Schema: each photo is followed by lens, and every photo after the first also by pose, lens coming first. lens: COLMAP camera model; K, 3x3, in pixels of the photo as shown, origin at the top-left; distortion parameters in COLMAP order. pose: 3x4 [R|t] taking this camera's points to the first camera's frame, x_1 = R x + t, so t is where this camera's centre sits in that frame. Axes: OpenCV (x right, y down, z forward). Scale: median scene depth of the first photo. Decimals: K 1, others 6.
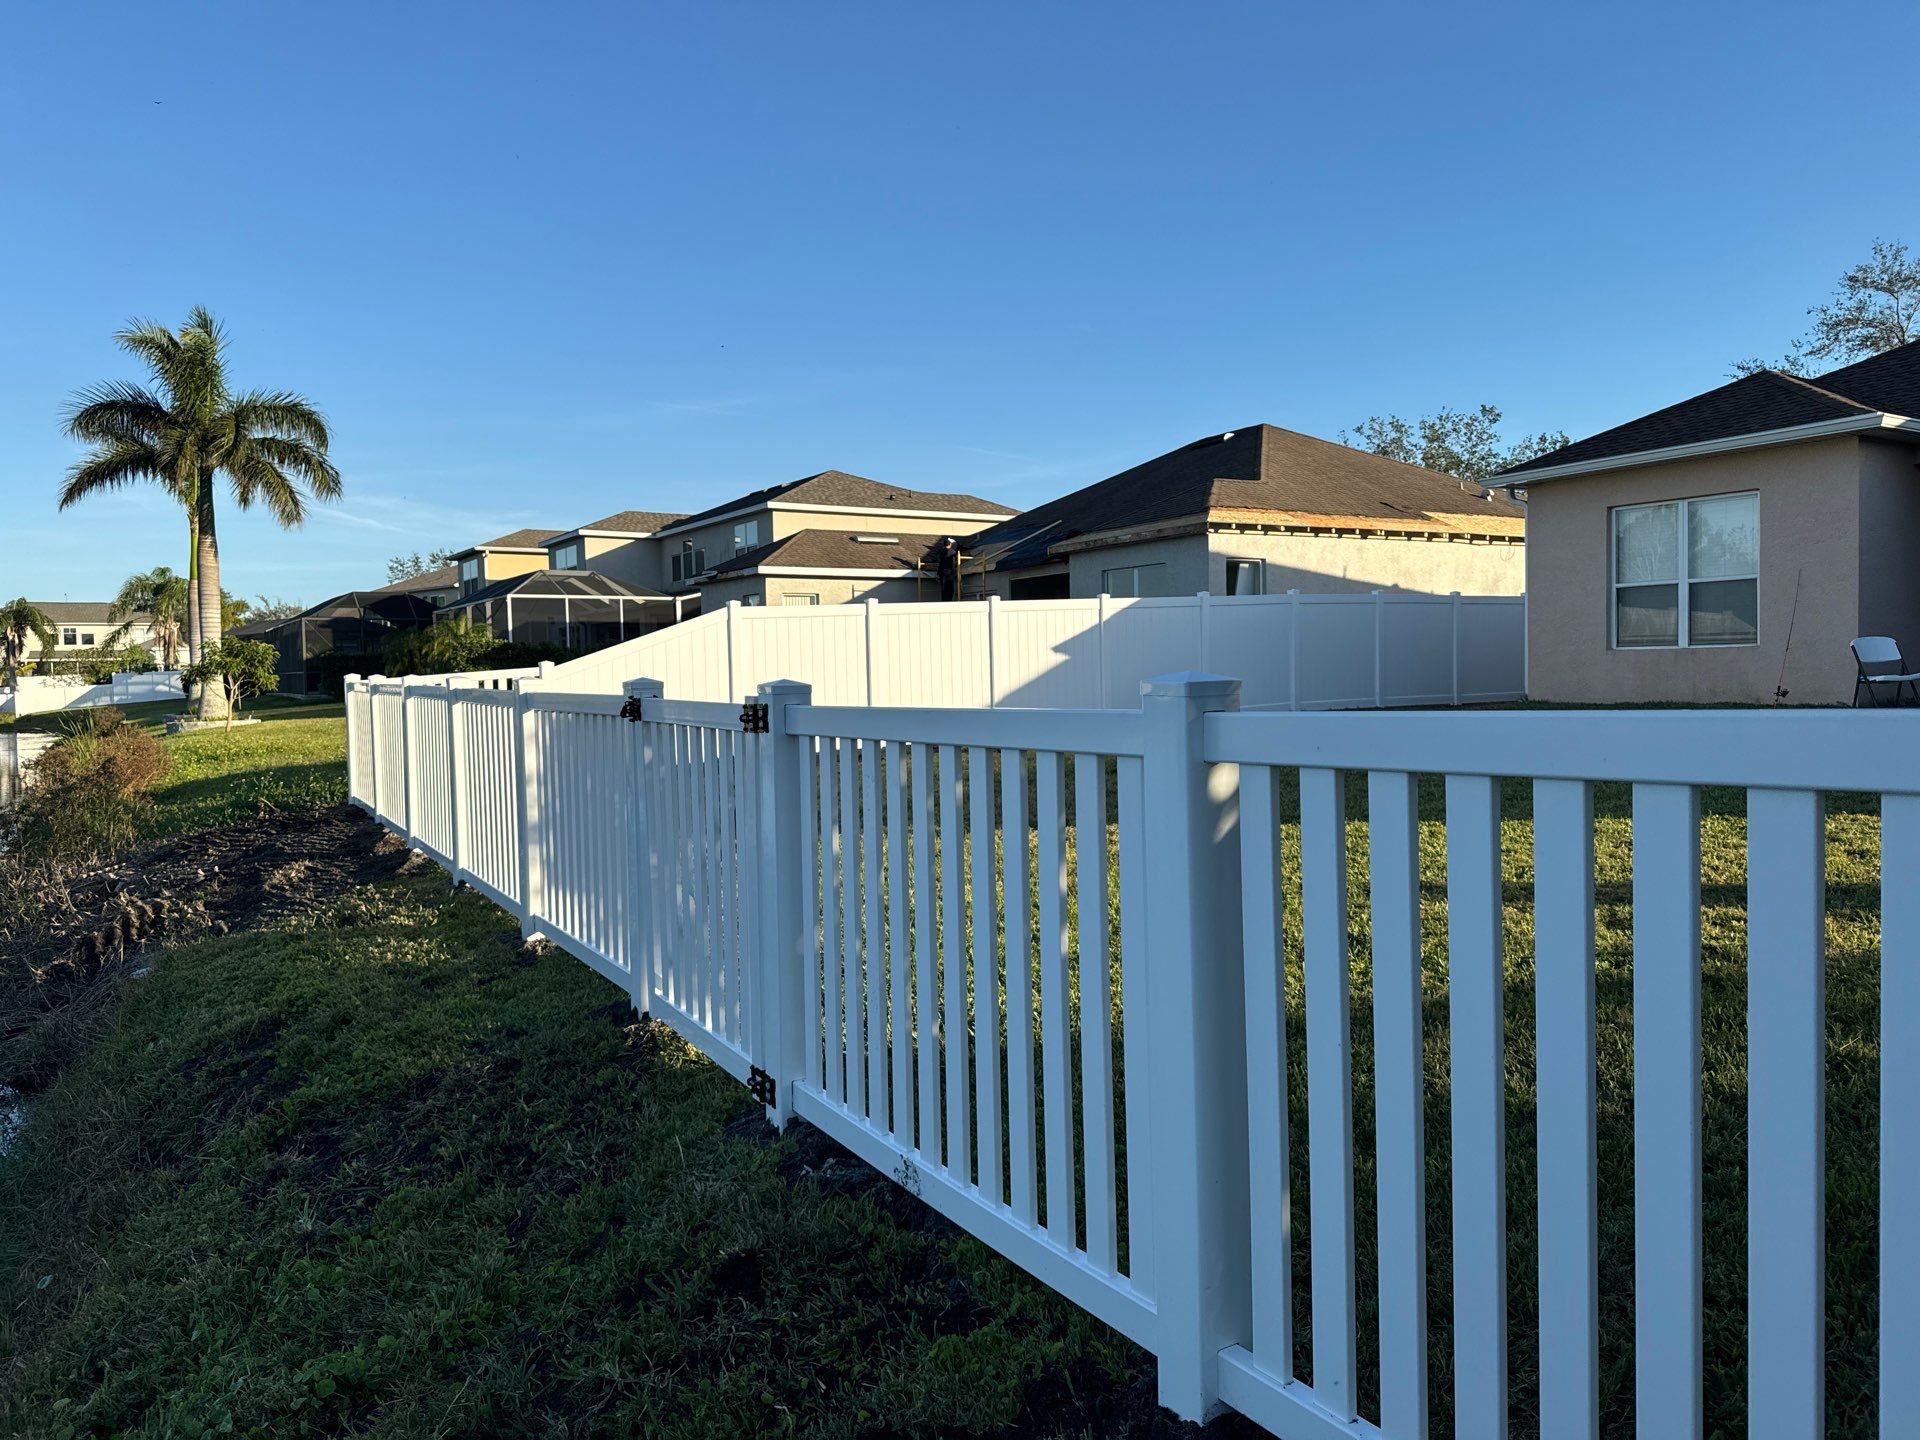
lens RADIAL K [[1335.5, 0, 950.4], [0, 1335.5, 726.2], [0, 0, 1]] dist [0.056926, -0.078090]
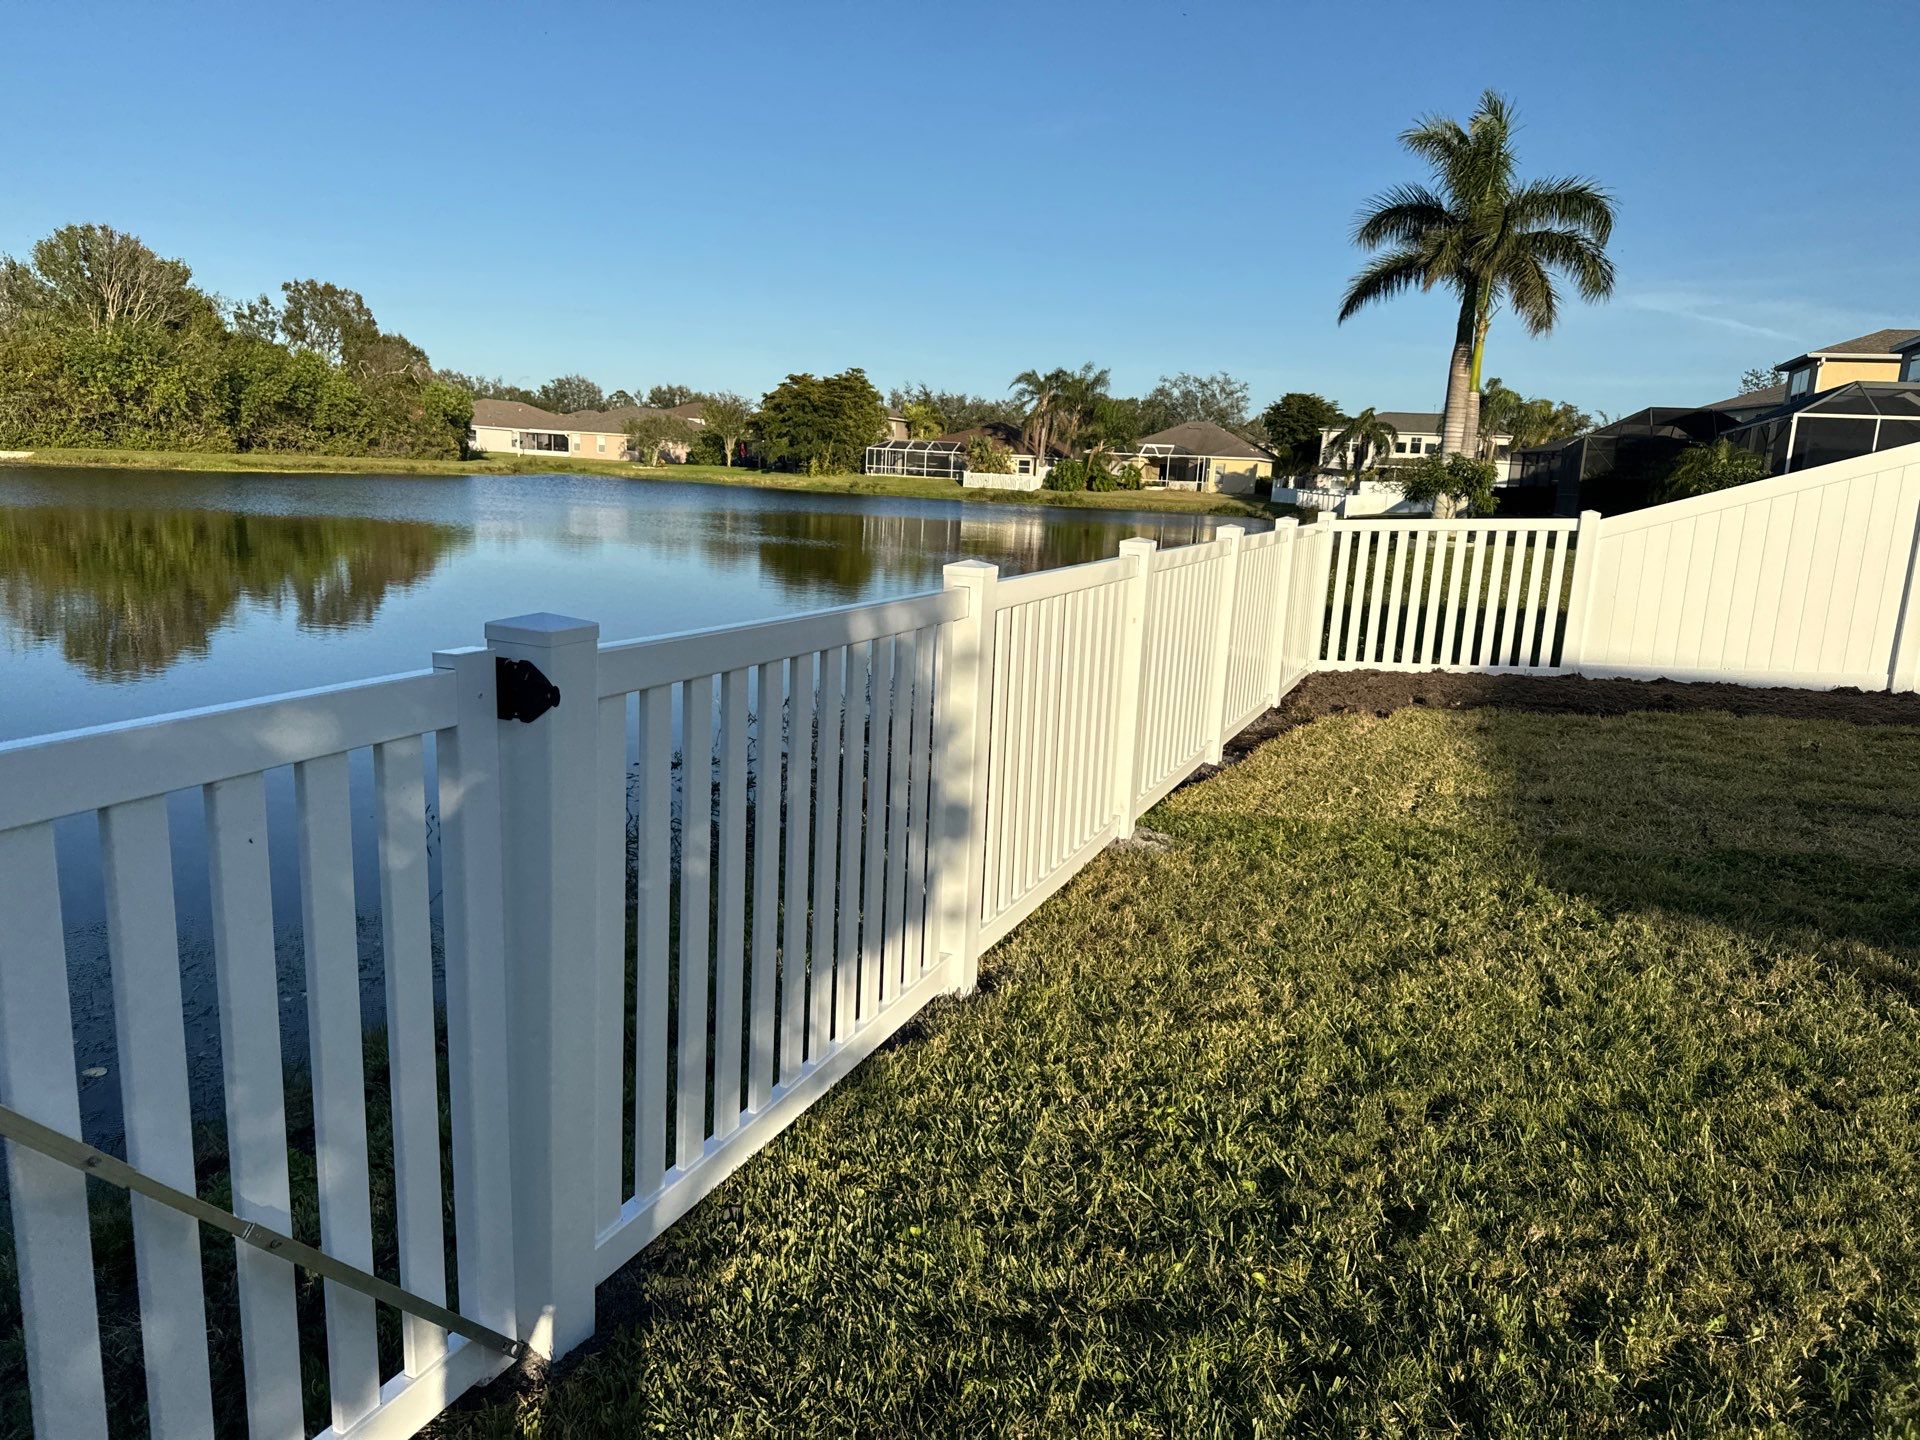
lens RADIAL K [[1335.5, 0, 947.7], [0, 1335.5, 756.9], [0, 0, 1]] dist [0.056926, -0.078090]
pose [[0.595717, 0.212865, -0.774473, 0.059461], [-0.091352, 0.975941, 0.197972, -0.026637], [0.797982, -0.047186, 0.600831, 0.242354]]
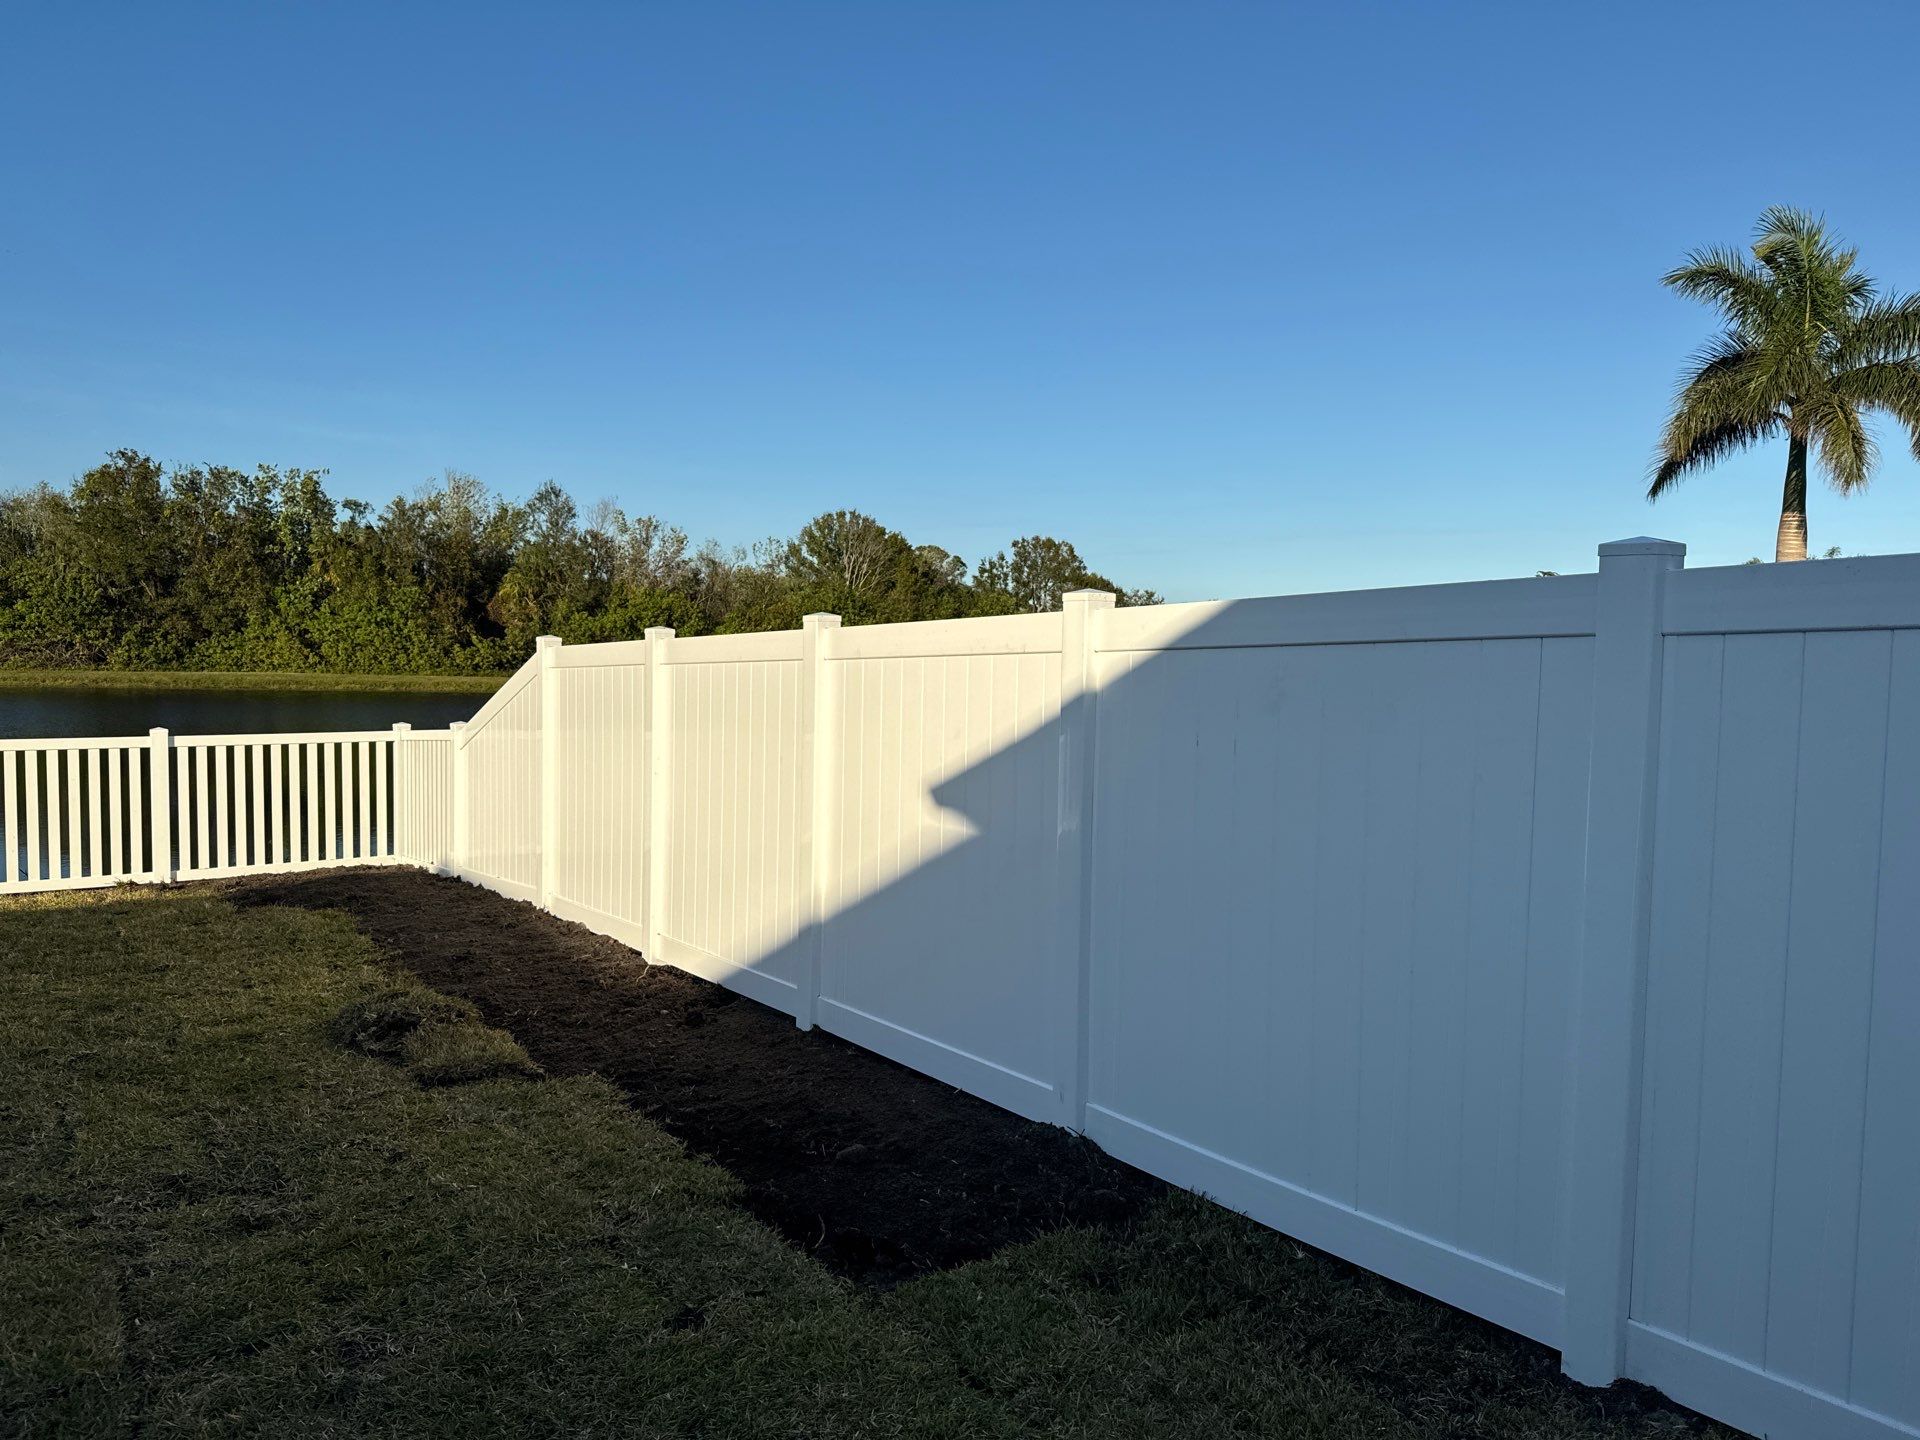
lens RADIAL K [[1335.5, 0, 953.9], [0, 1335.5, 718.1], [0, 0, 1]] dist [0.056926, -0.078090]
pose [[0.048286, 0.061437, -0.996942, 0.340779], [-0.057087, 0.996645, 0.058654, -0.087612], [0.997201, 0.054081, 0.051631, 0.979197]]
